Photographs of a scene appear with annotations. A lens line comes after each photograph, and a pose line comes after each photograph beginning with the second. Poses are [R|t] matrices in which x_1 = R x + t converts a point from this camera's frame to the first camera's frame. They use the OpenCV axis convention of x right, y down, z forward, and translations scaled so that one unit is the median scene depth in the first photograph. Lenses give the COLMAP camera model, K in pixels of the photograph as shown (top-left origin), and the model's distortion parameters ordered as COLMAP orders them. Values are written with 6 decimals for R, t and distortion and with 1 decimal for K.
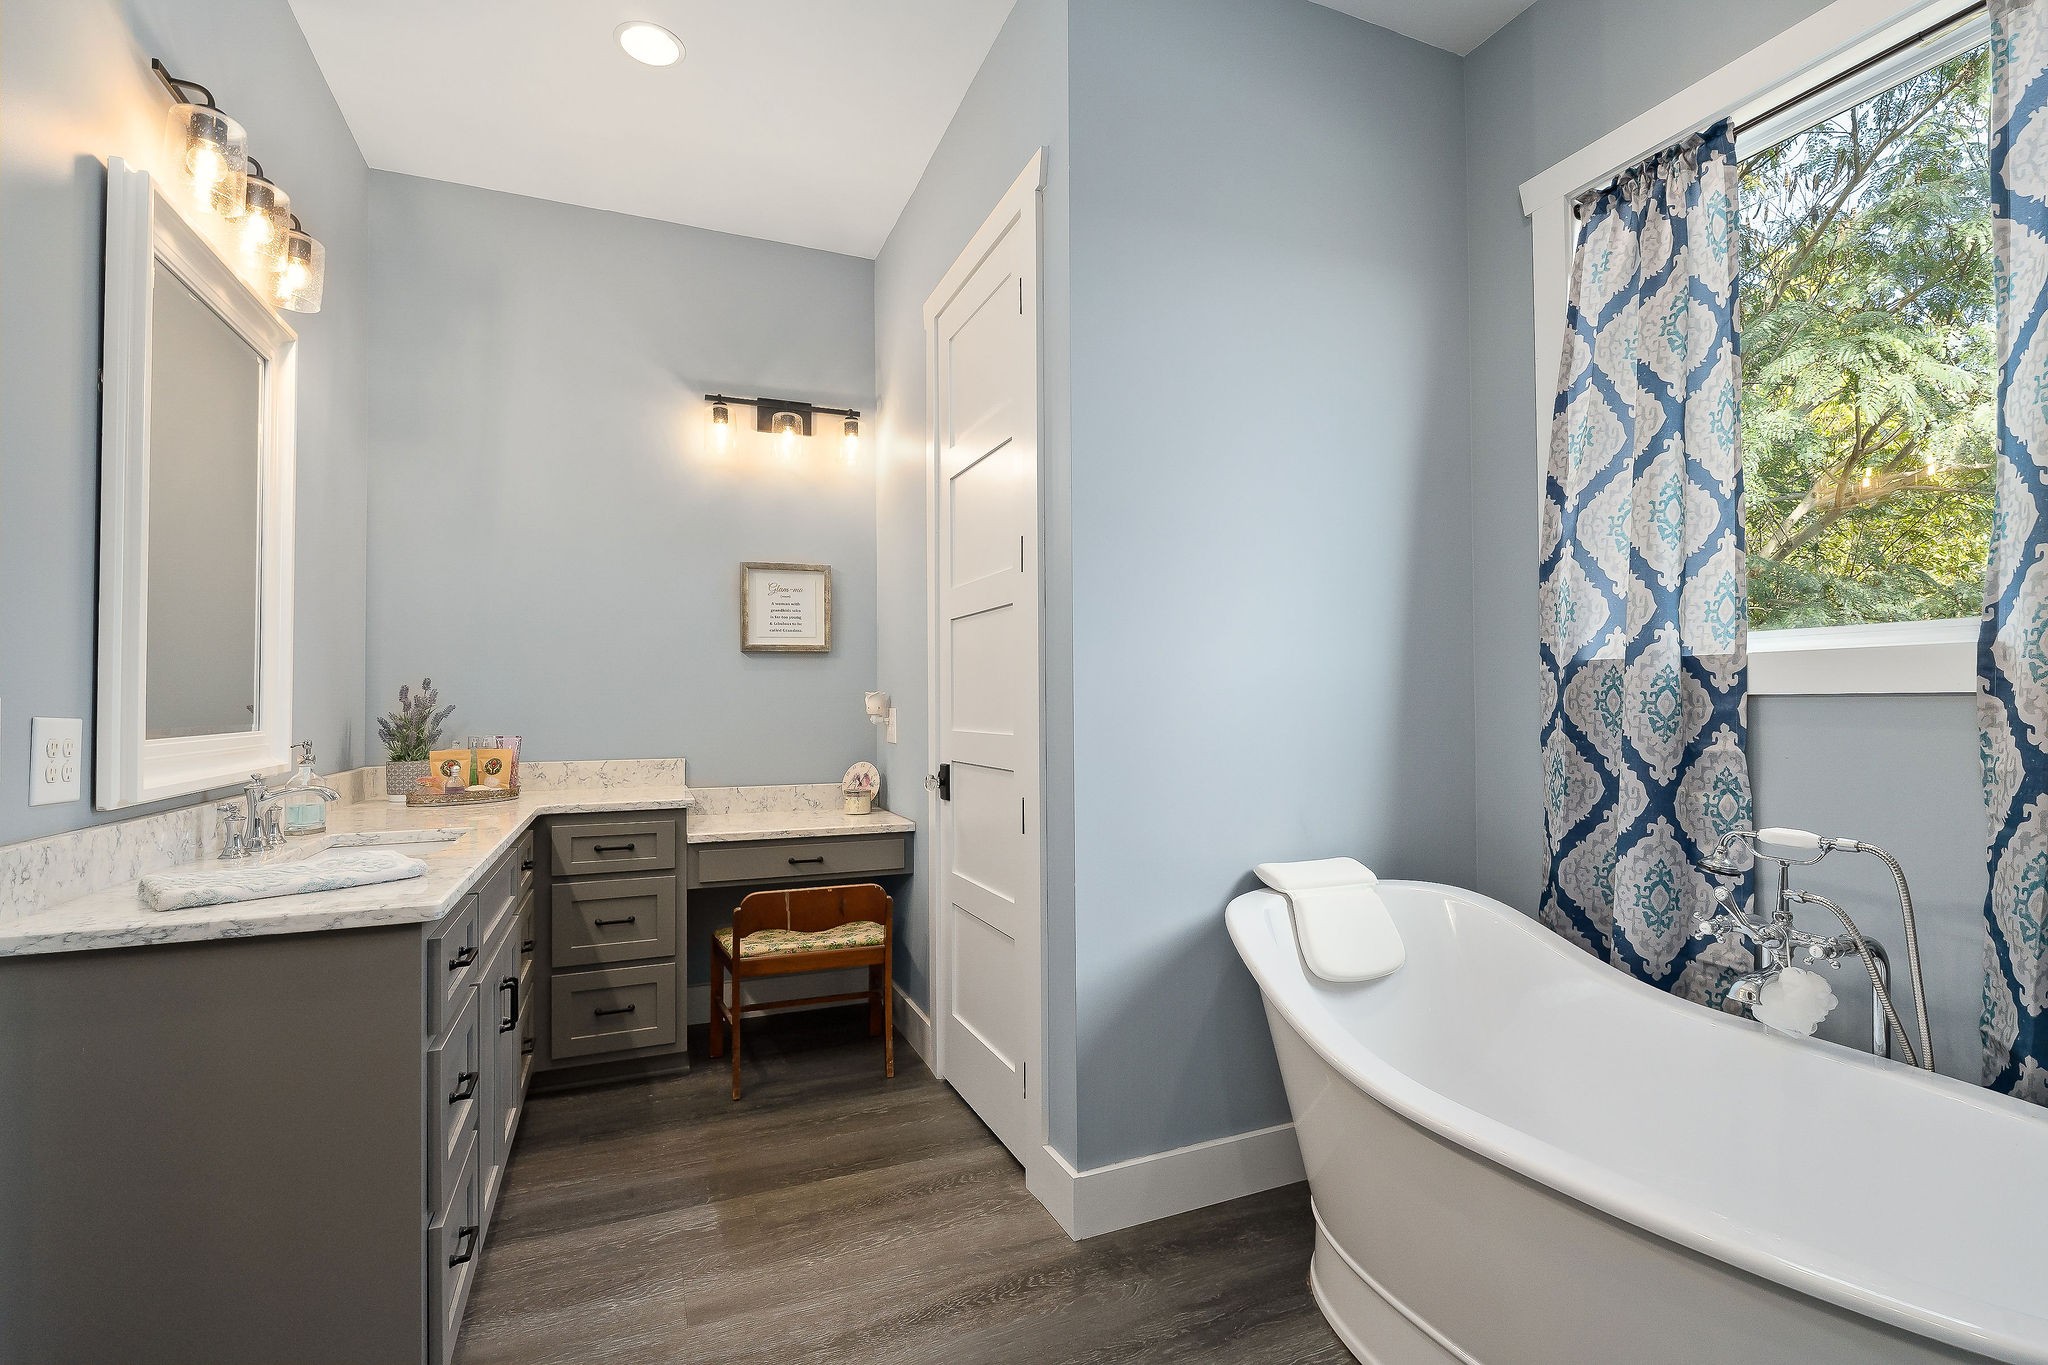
lens RADIAL K [[948.7, 0, 1018.2], [0, 948.7, 681.1], [0, 0, 1]] dist [0.002154, 0.000435]
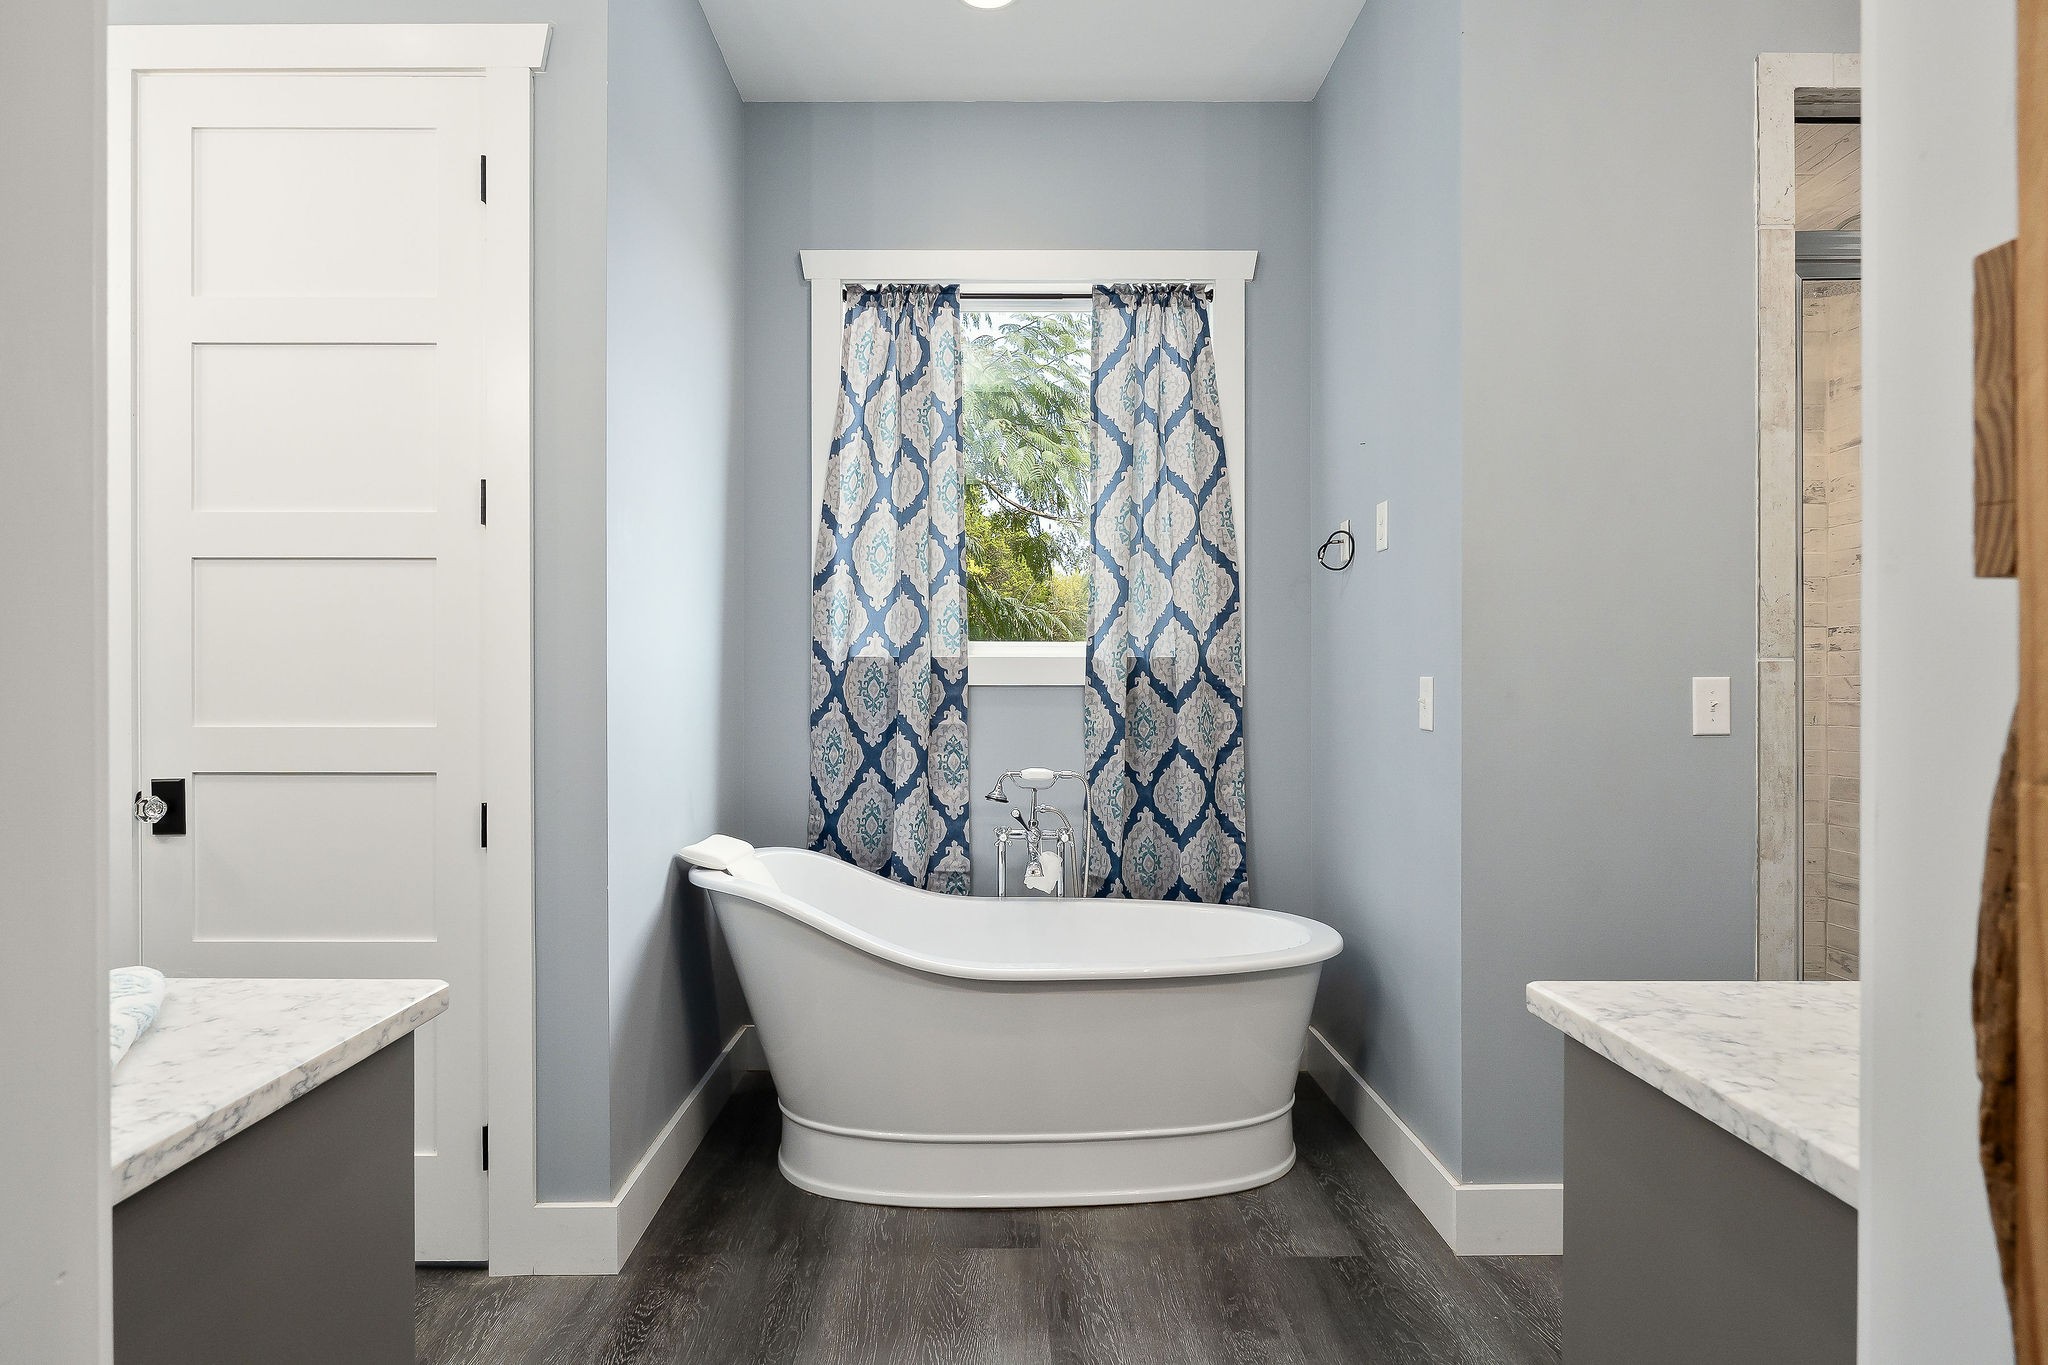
lens RADIAL K [[1208.8, 0, 980.5], [0, 1208.8, 680.3], [0, 0, 1]] dist [0.024478, -0.000990]
pose [[0.390868, 0.010387, 0.920388, -0.914036], [-0.025560, 0.999673, -0.000427, 0.006774], [-0.920092, -0.023358, 0.391005, 0.233869]]
